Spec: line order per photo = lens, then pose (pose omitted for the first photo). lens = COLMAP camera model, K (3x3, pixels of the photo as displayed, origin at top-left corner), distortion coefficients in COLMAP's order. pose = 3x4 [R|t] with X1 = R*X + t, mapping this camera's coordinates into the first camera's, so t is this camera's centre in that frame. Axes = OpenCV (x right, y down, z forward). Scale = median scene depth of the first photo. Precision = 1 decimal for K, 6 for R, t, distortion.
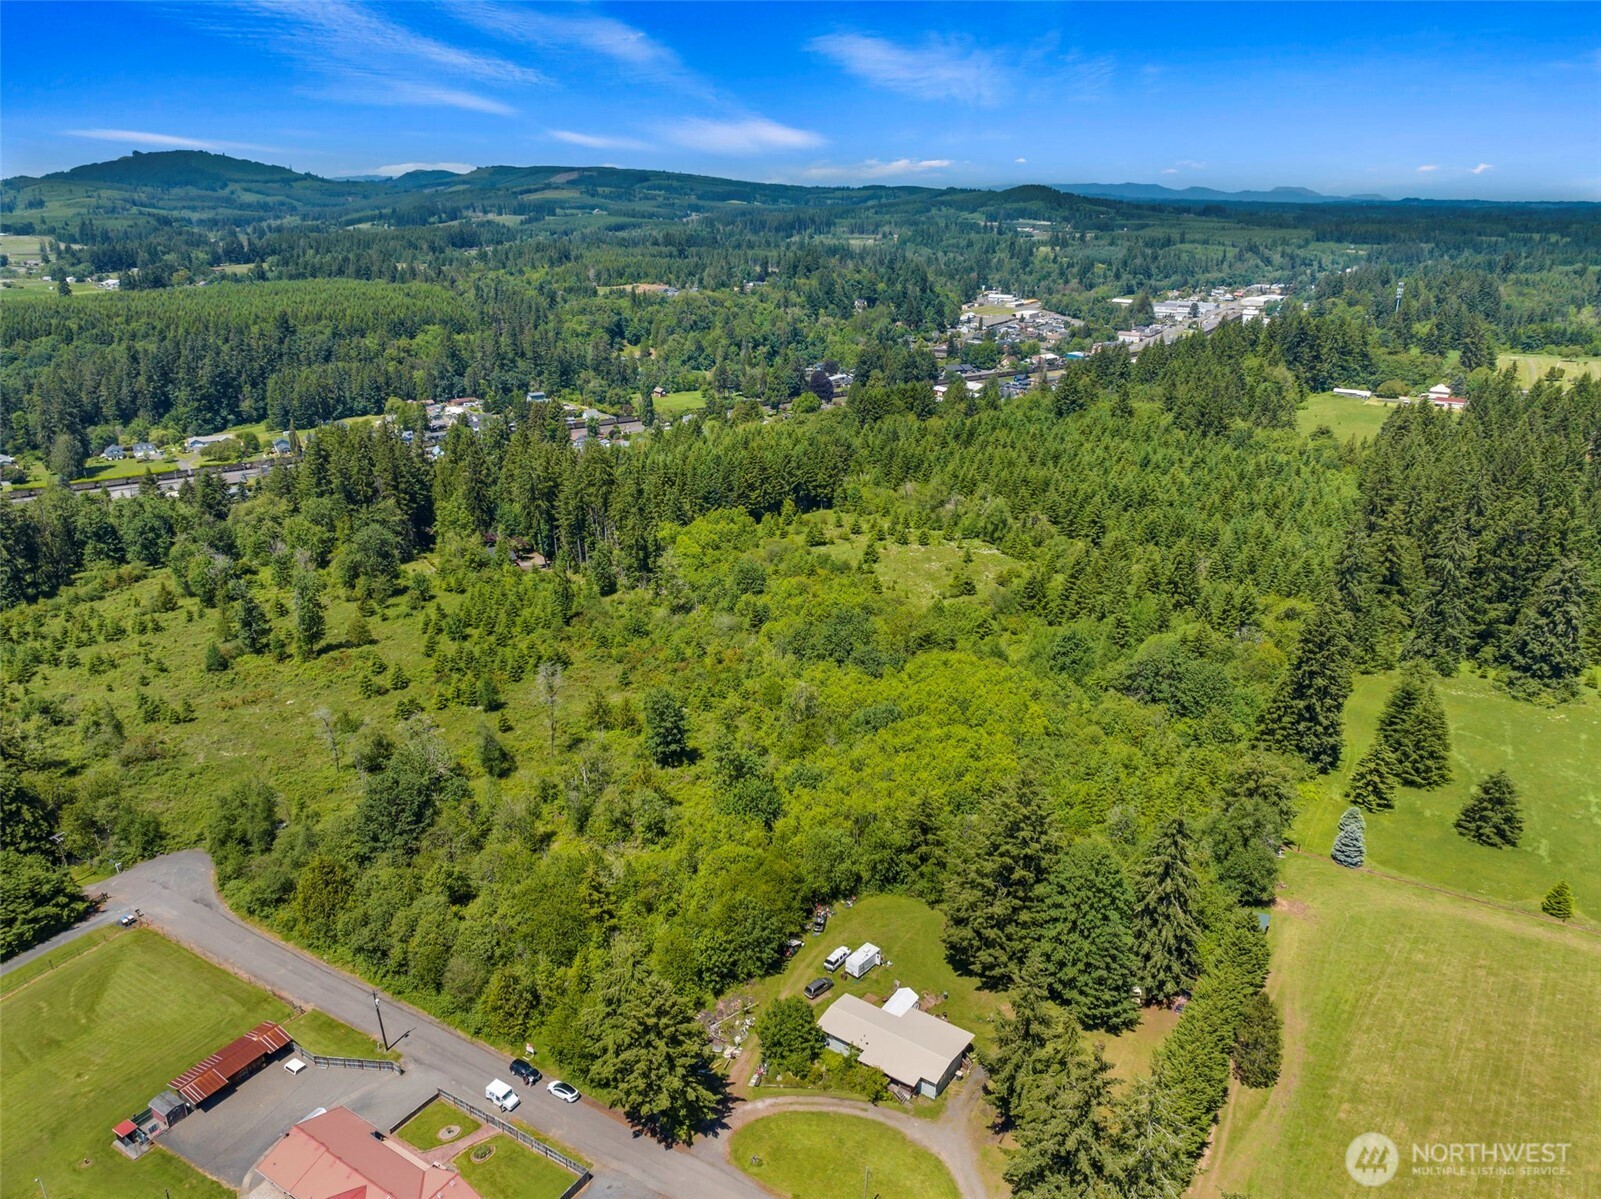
lens RADIAL K [[1127.9, 0, 820.9], [0, 1127.9, 597.4], [0, 0, 1]] dist [-0.014374, -0.000677]
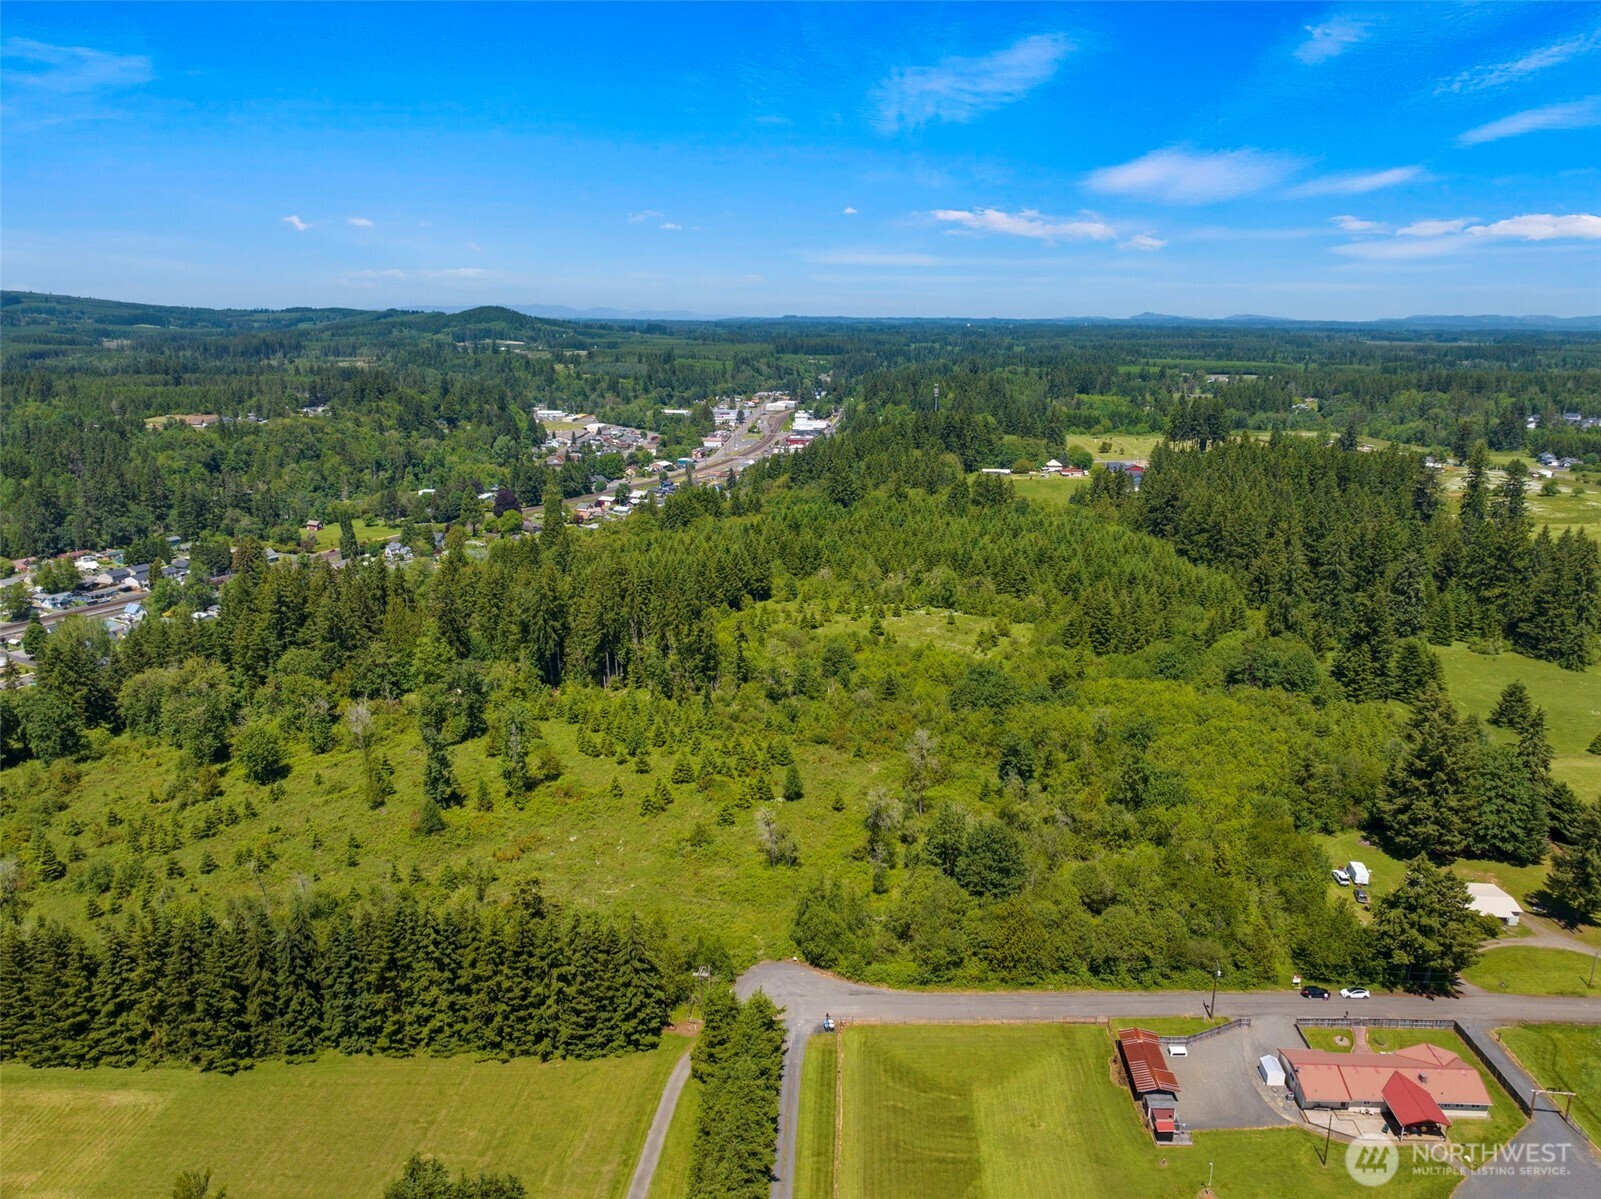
lens RADIAL K [[1114.9, 0, 818.3], [0, 1114.9, 595.8], [0, 0, 1]] dist [-0.036247, 0.021648]
pose [[0.879346, -0.116622, 0.461682, -0.181661], [0.160538, 0.985391, -0.056859, -0.005701], [-0.448306, 0.124117, 0.885221, 0.013310]]
